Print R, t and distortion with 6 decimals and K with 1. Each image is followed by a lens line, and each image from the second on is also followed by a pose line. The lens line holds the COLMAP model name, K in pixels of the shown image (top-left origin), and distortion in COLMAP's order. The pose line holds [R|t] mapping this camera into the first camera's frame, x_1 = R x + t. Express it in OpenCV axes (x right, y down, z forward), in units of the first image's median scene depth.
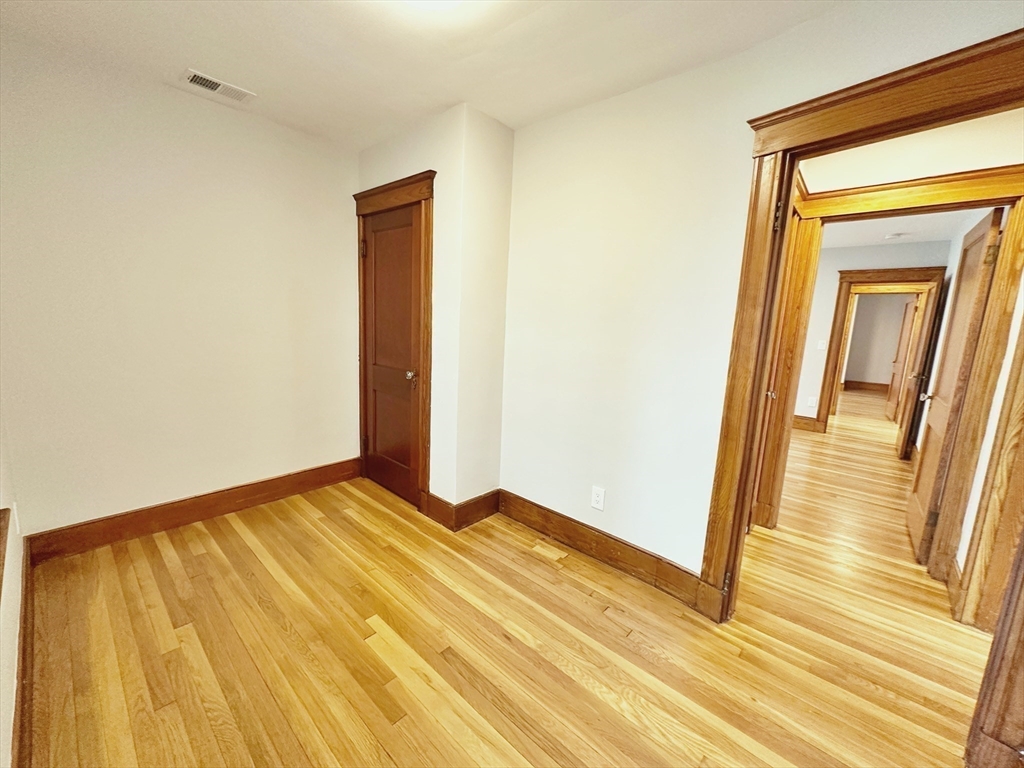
lens RADIAL K [[410.3, 0, 512.8], [0, 410.3, 383.0], [0, 0, 1]] dist [0.000216, -0.000516]
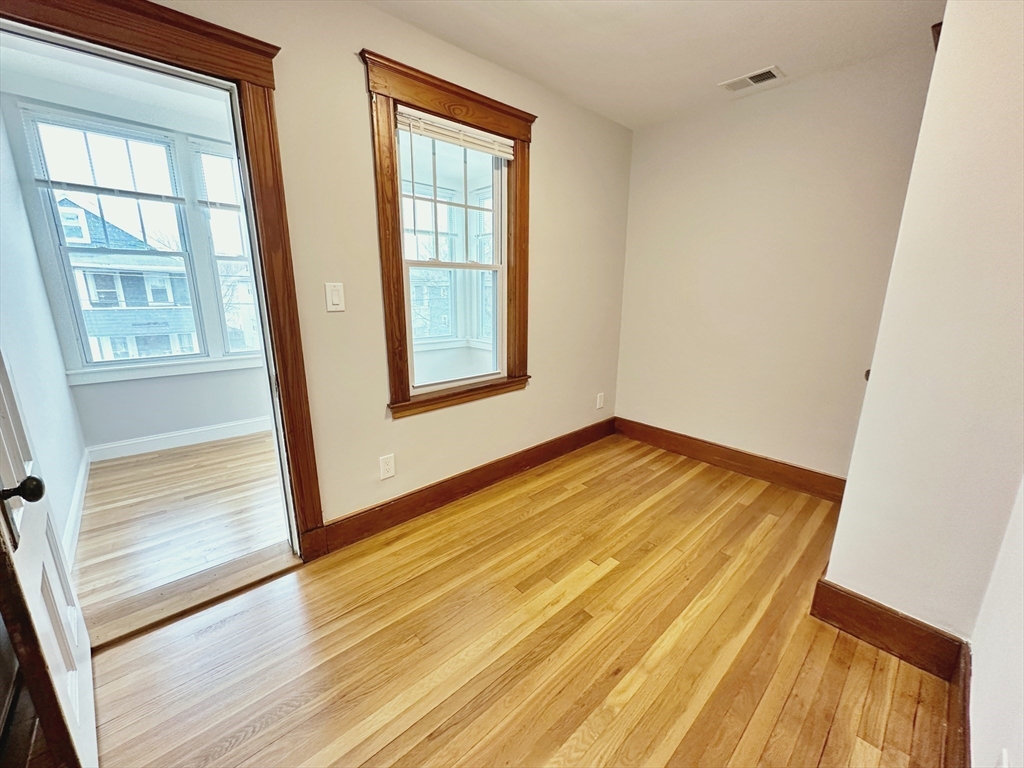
lens RADIAL K [[410.3, 0, 513.1], [0, 410.3, 383.3], [0, 0, 1]] dist [0.000216, -0.000516]
pose [[-0.100124, 0.186539, -0.977332, 0.571117], [-0.166354, 0.965303, 0.201286, -0.056440], [0.980970, 0.182737, -0.065619, 0.604412]]
